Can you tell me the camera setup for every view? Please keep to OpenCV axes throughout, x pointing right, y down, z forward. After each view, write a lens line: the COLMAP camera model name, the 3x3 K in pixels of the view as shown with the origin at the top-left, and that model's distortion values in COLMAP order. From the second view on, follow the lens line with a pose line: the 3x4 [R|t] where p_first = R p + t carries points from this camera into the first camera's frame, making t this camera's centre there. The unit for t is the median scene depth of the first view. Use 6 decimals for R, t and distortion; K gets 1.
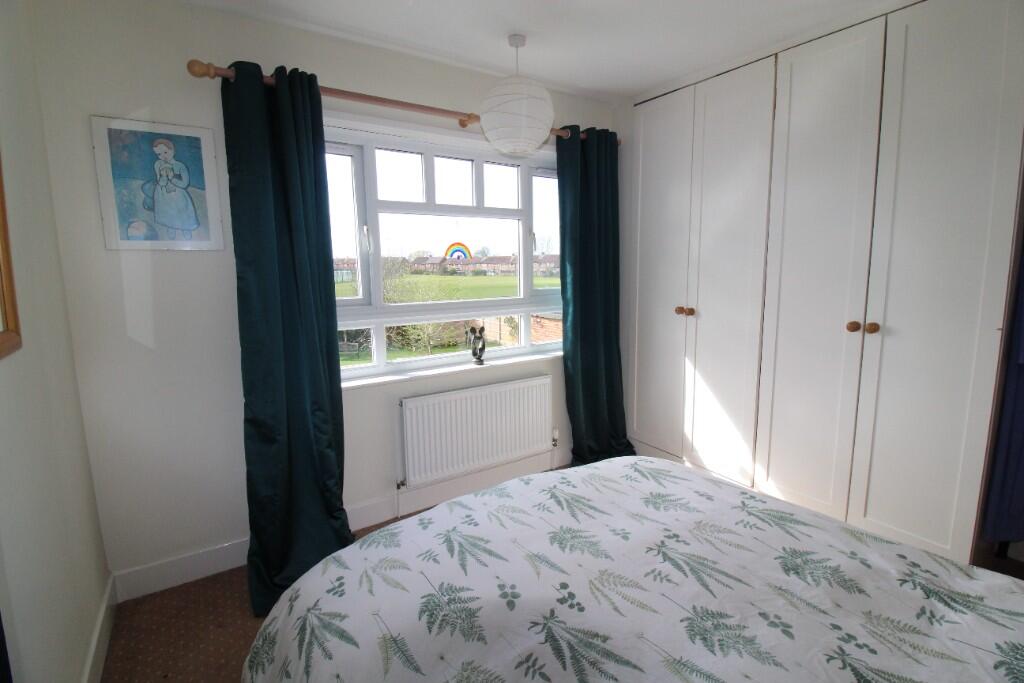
lens RADIAL K [[484.9, 0, 512.0], [0, 484.9, 341.5], [0, 0, 1]] dist [-0.026677, -0.000755]
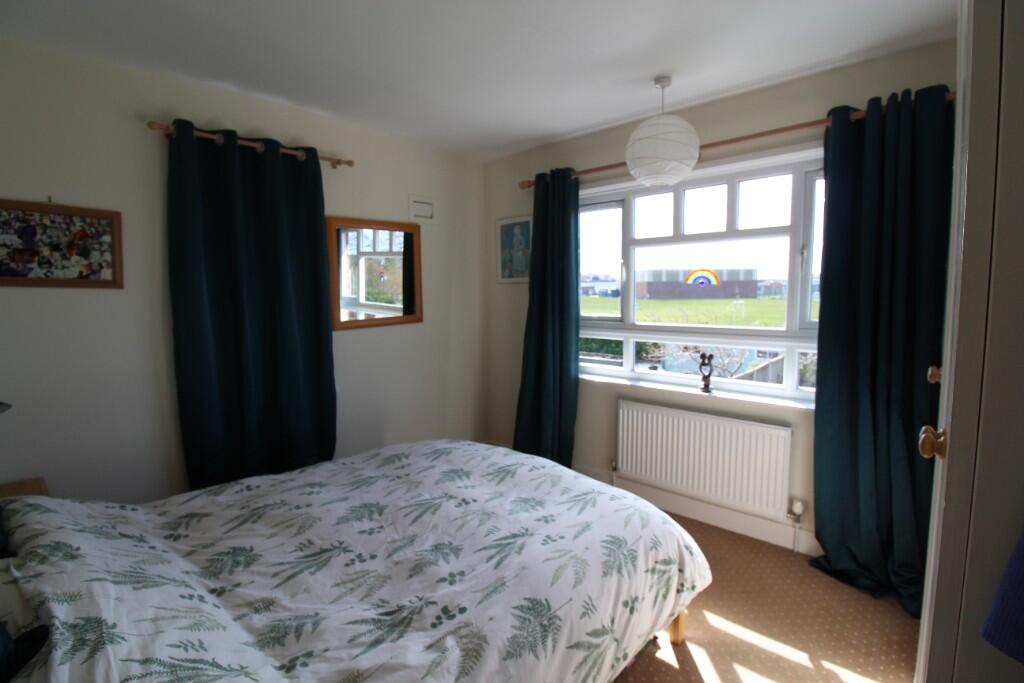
lens RADIAL K [[499.7, 0, 512.0], [0, 499.7, 341.5], [0, 0, 1]] dist [-0.001539, -0.000519]
pose [[0.213425, 0.106767, -0.971108, 0.963113], [-0.140217, 0.987067, 0.077705, -0.089929], [0.966845, 0.119581, 0.225635, 0.444460]]
